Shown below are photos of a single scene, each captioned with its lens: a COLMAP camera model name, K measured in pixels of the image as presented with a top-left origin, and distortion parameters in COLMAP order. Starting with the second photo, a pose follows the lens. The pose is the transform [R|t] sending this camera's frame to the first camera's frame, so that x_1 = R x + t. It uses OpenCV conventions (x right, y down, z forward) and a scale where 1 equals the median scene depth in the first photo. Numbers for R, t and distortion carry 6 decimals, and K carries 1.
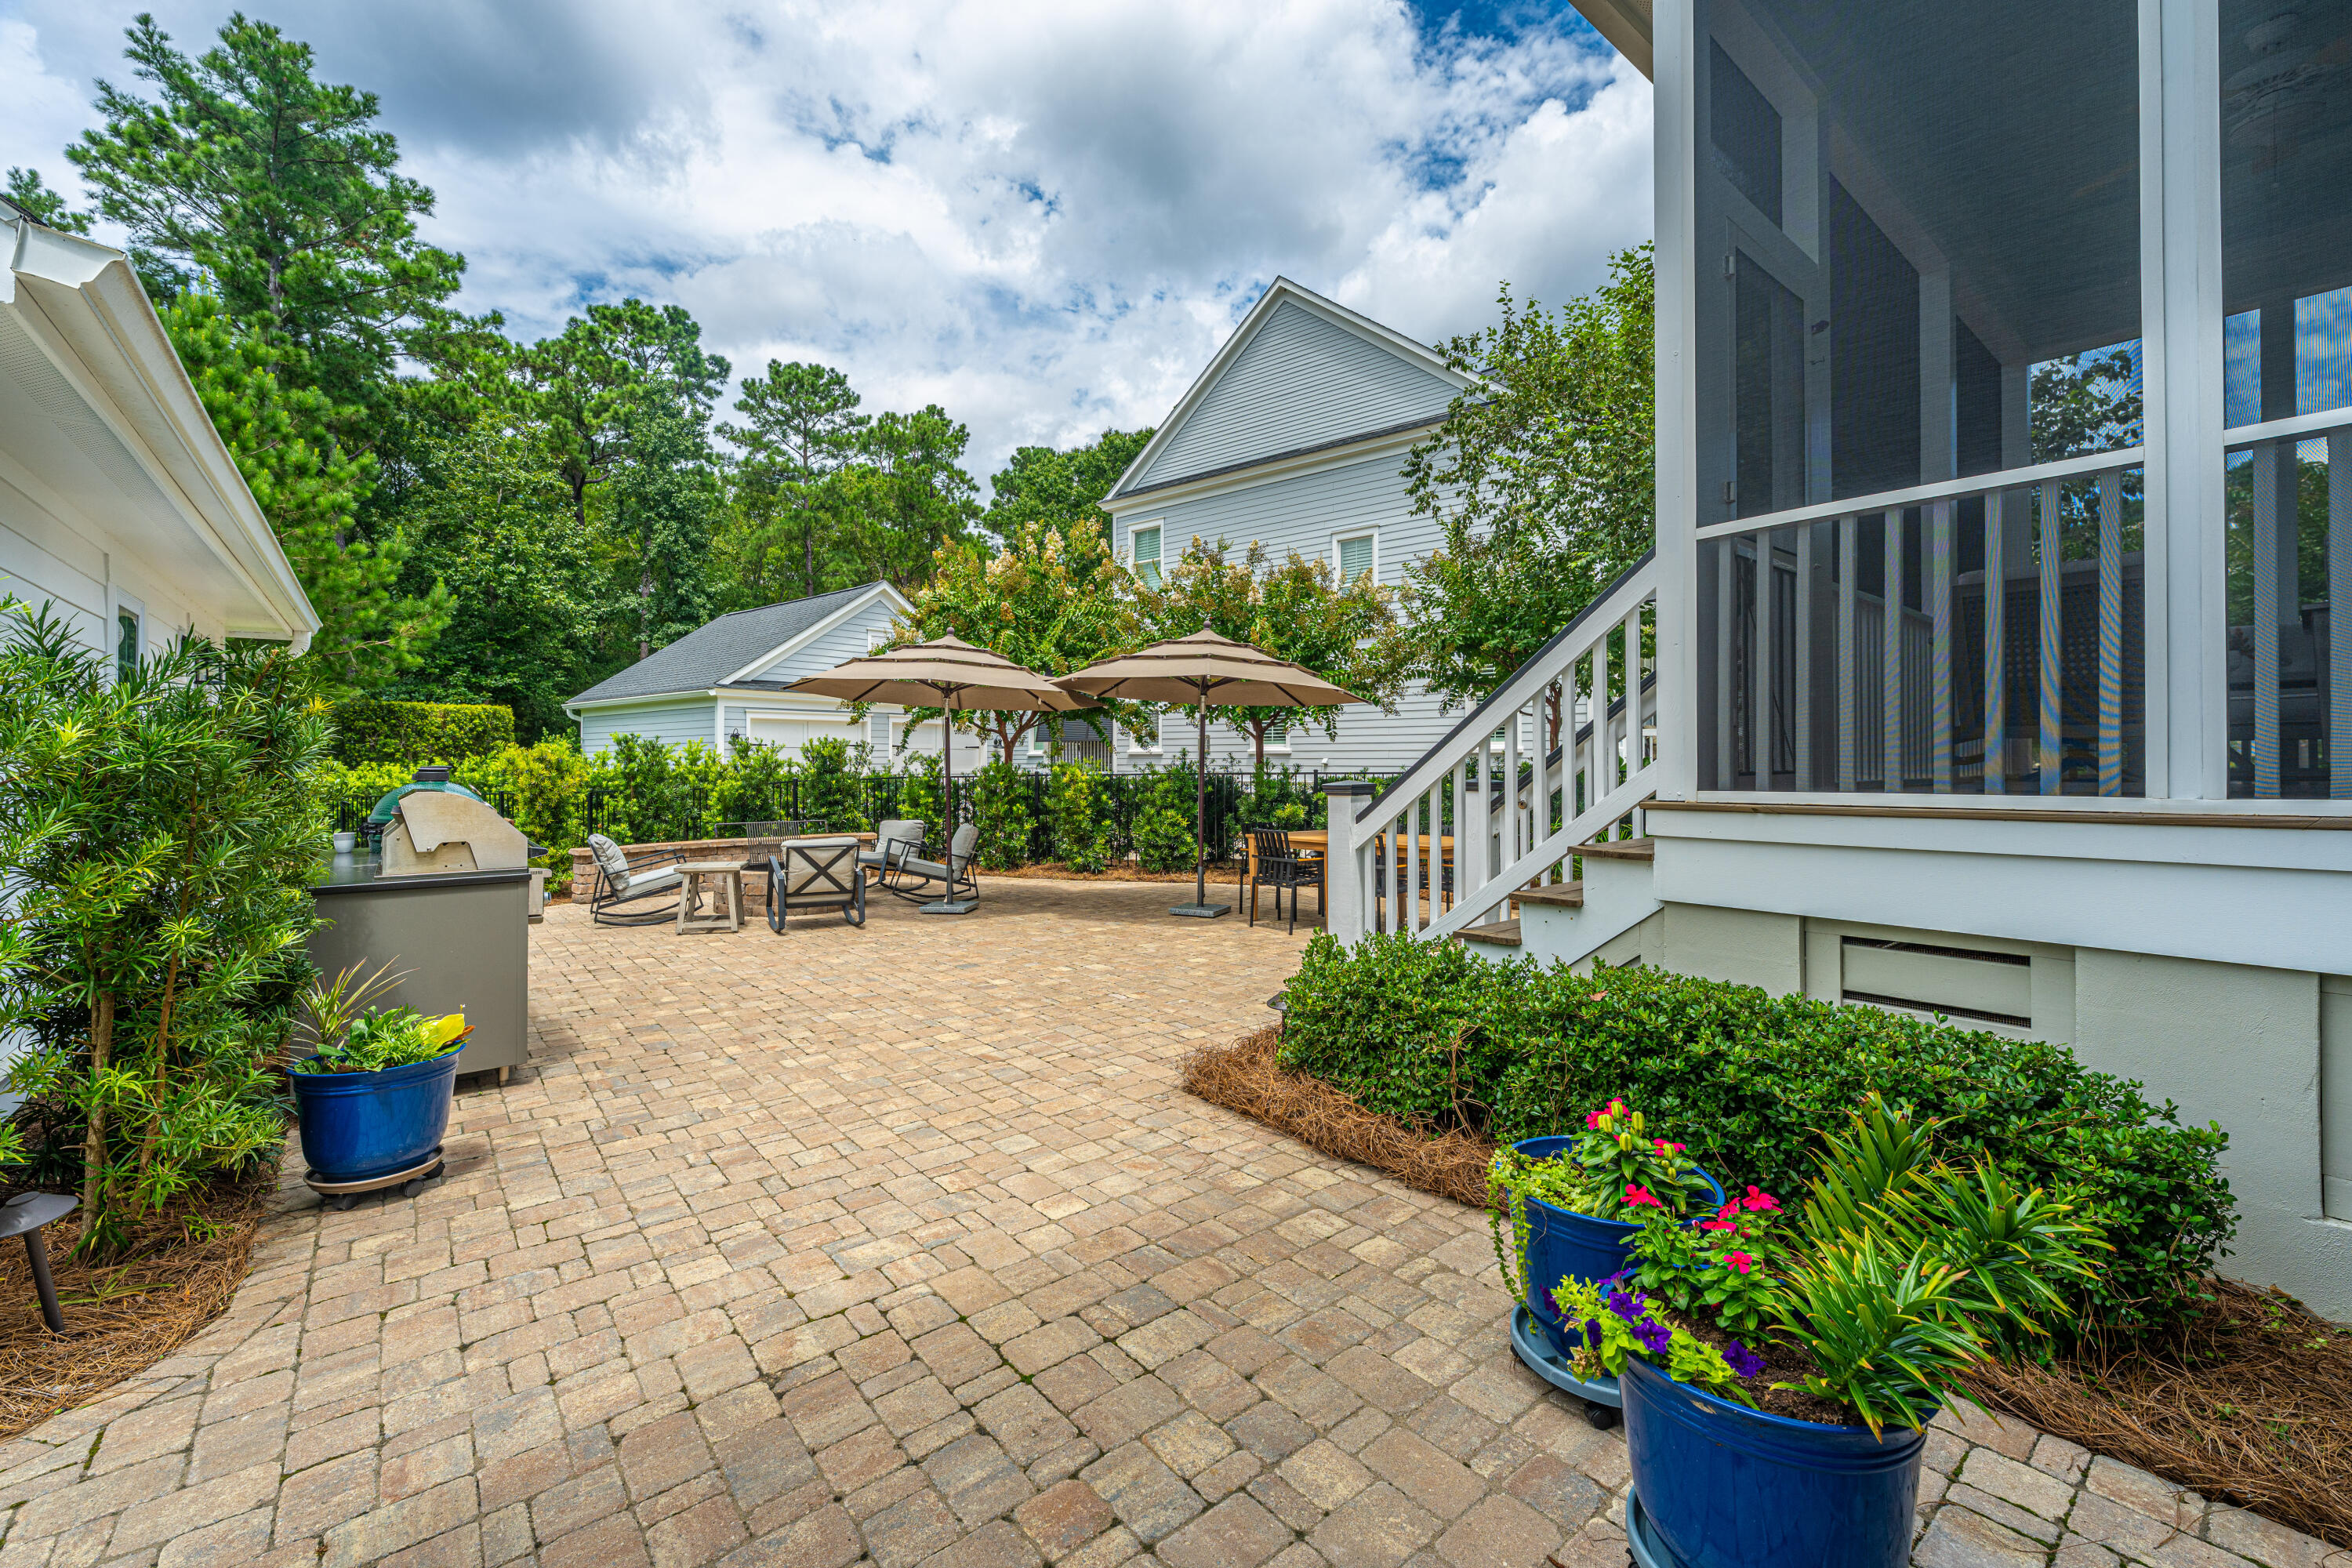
lens RADIAL K [[948.5, 0, 1130.5], [0, 948.5, 749.2], [0, 0, 1]] dist [-0.000851, -0.000280]
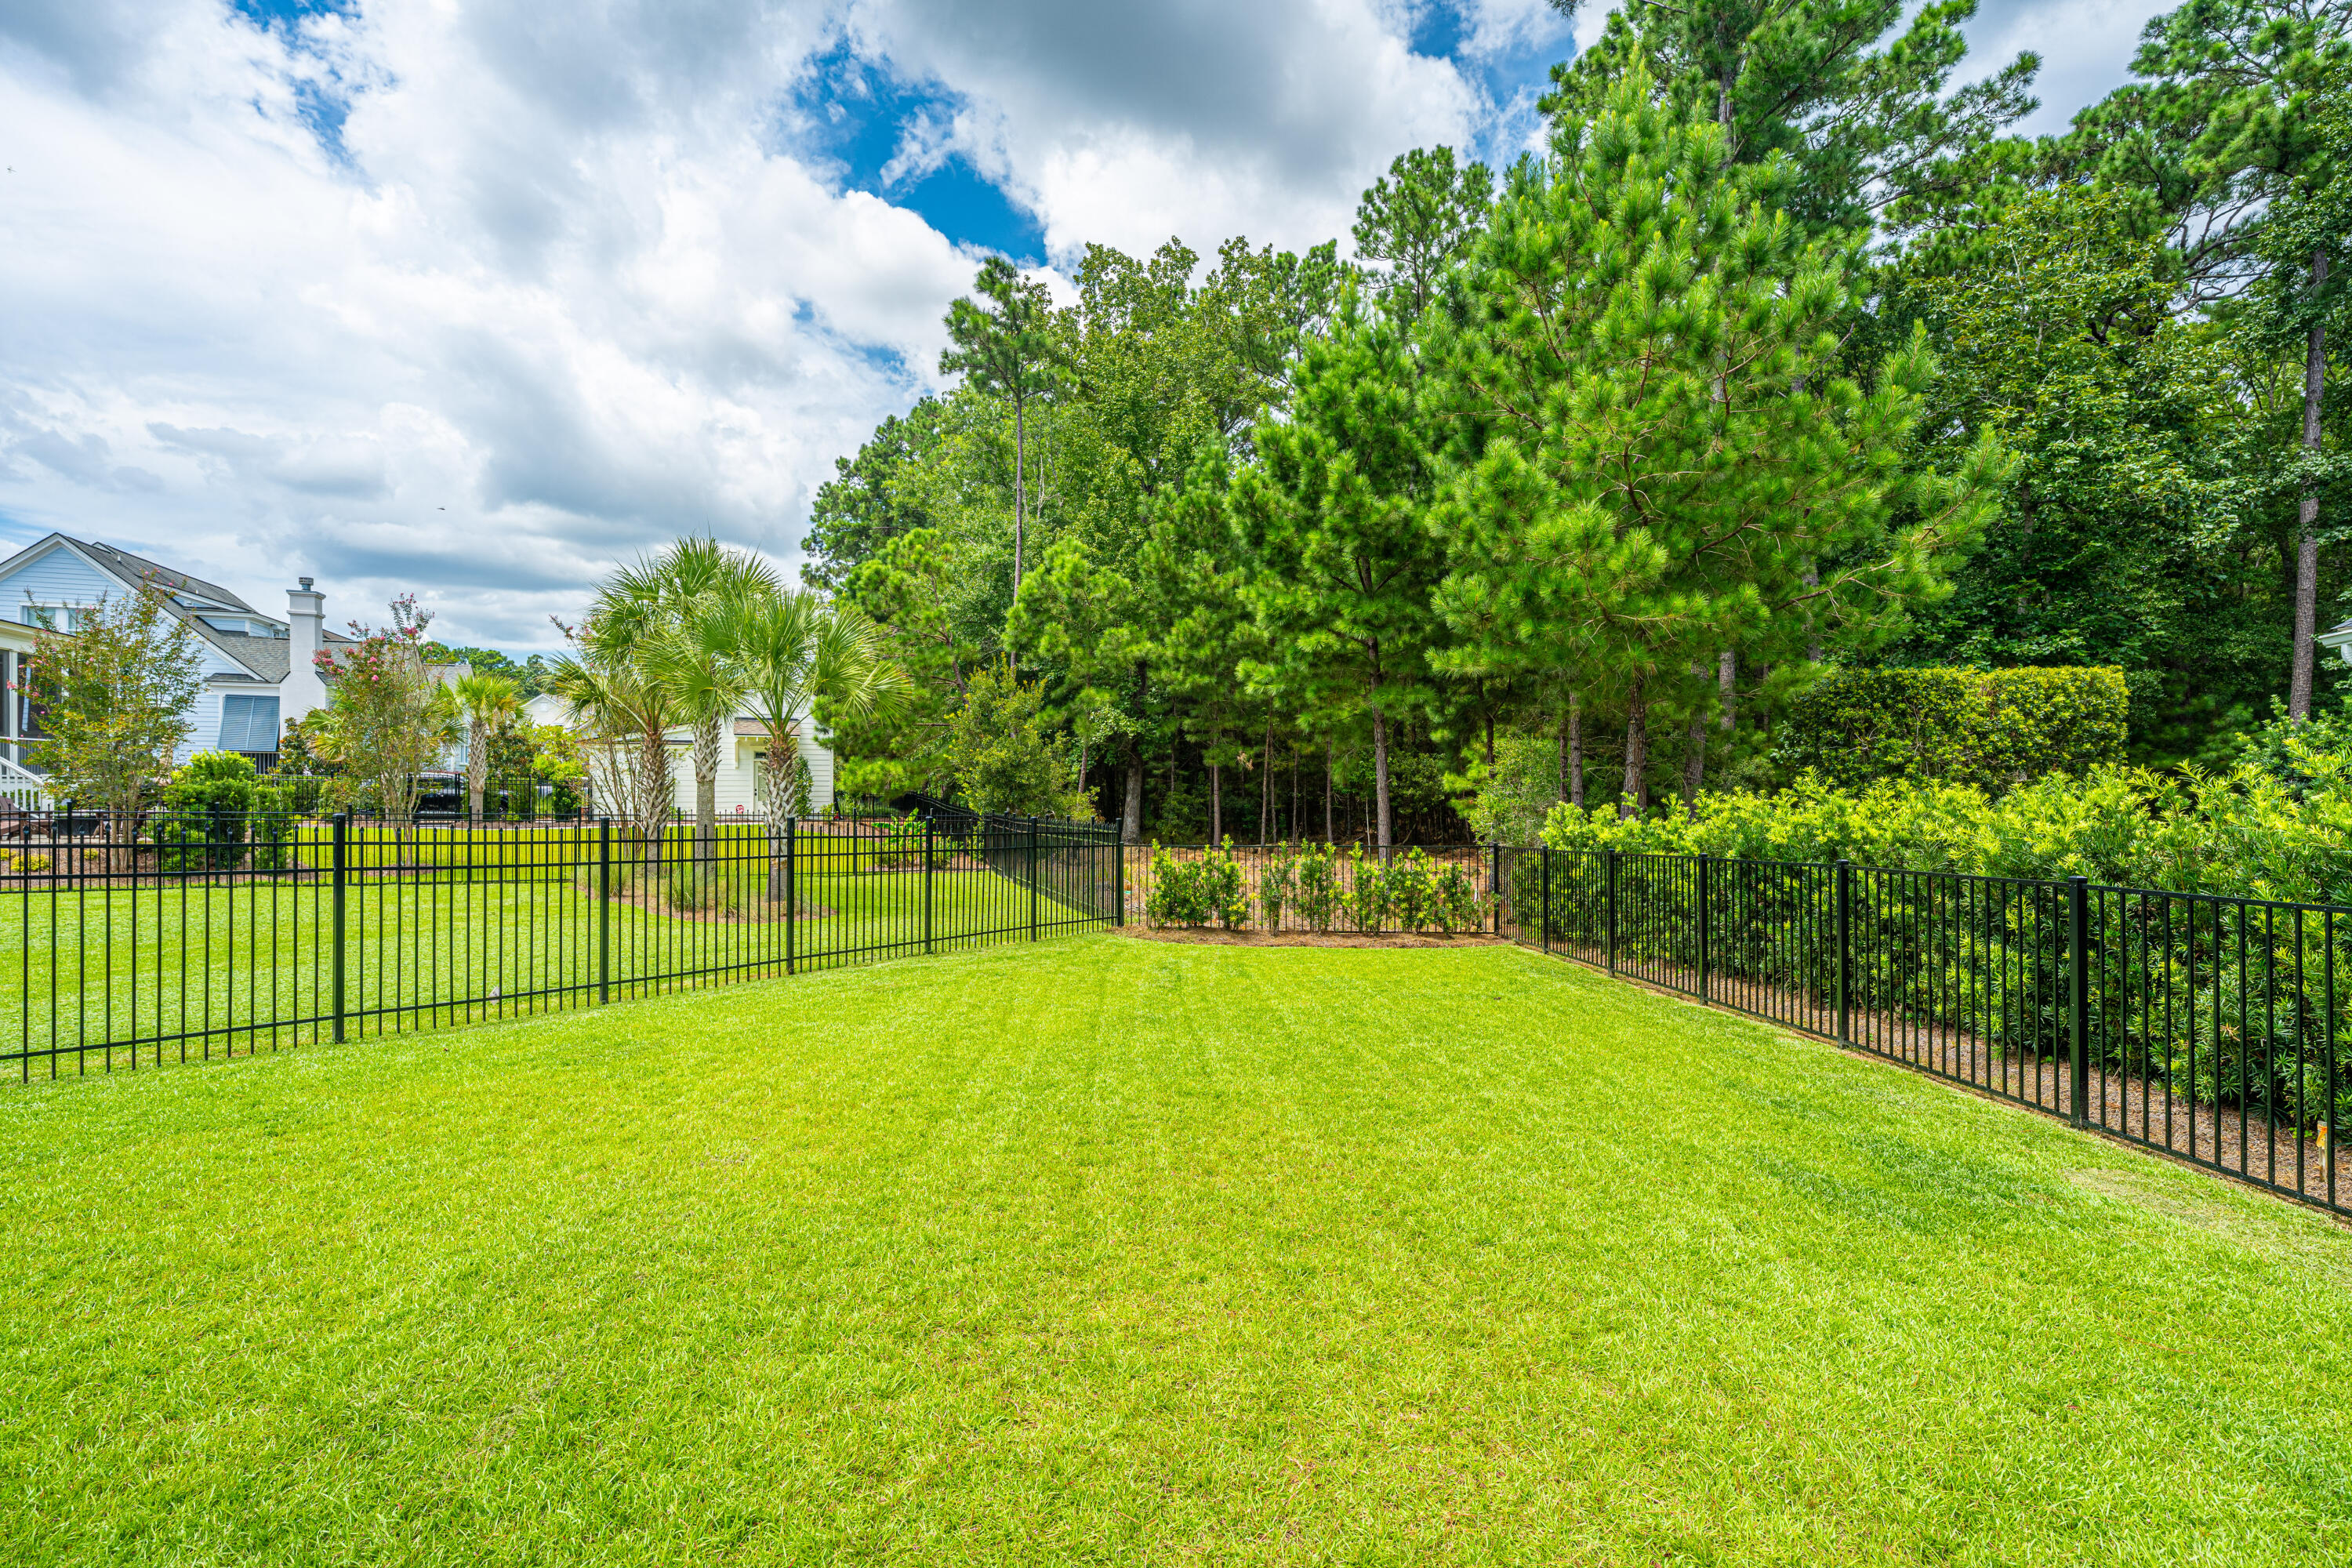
lens RADIAL K [[1143.3, 0, 1164.3], [0, 1143.3, 790.2], [0, 0, 1]] dist [-0.000194, -0.001166]
pose [[0.363704, 0.012154, -0.931435, -0.312595], [0.006561, 0.999857, 0.015609, 0.005480], [0.931491, -0.011789, 0.363573, 0.359005]]
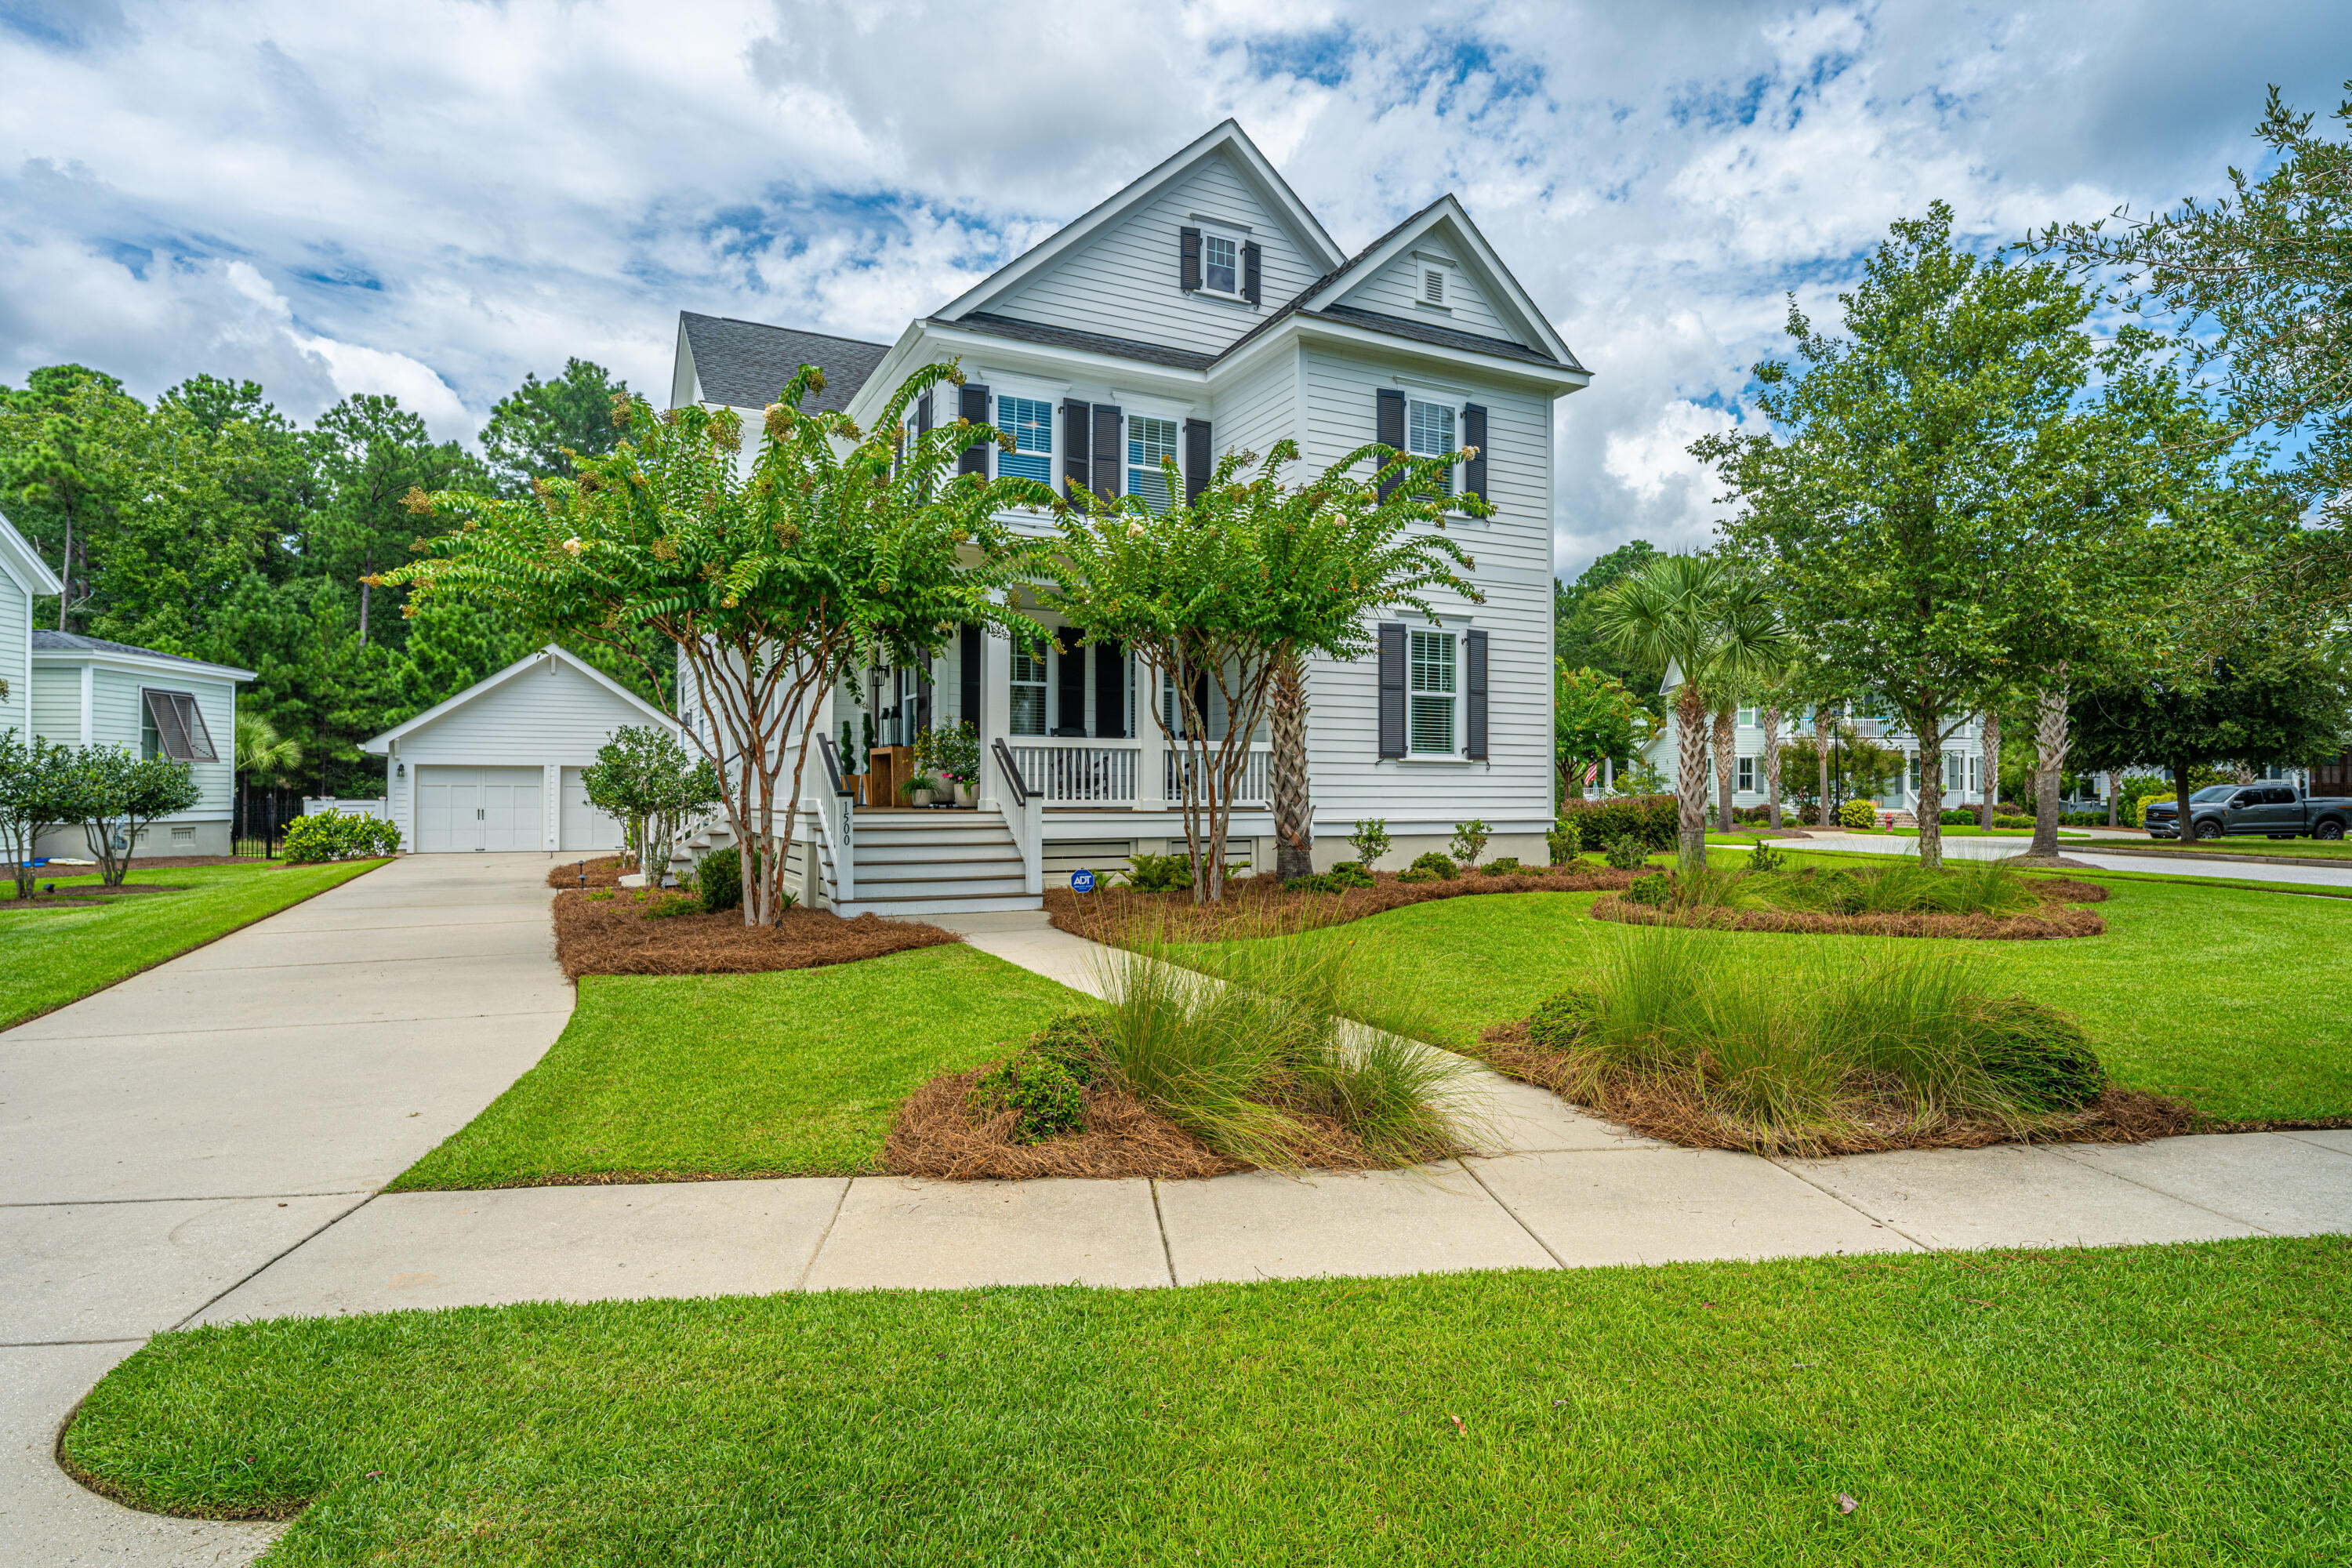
lens RADIAL K [[1243.4, 0, 1143.1], [0, 1243.4, 779.8], [0, 0, 1]] dist [-0.005187, -0.001594]
pose [[0.976869, -0.003958, -0.213801, 0.640907], [0.003844, 0.999992, -0.000949, -0.013077], [0.213803, 0.000105, 0.976877, -1.148918]]
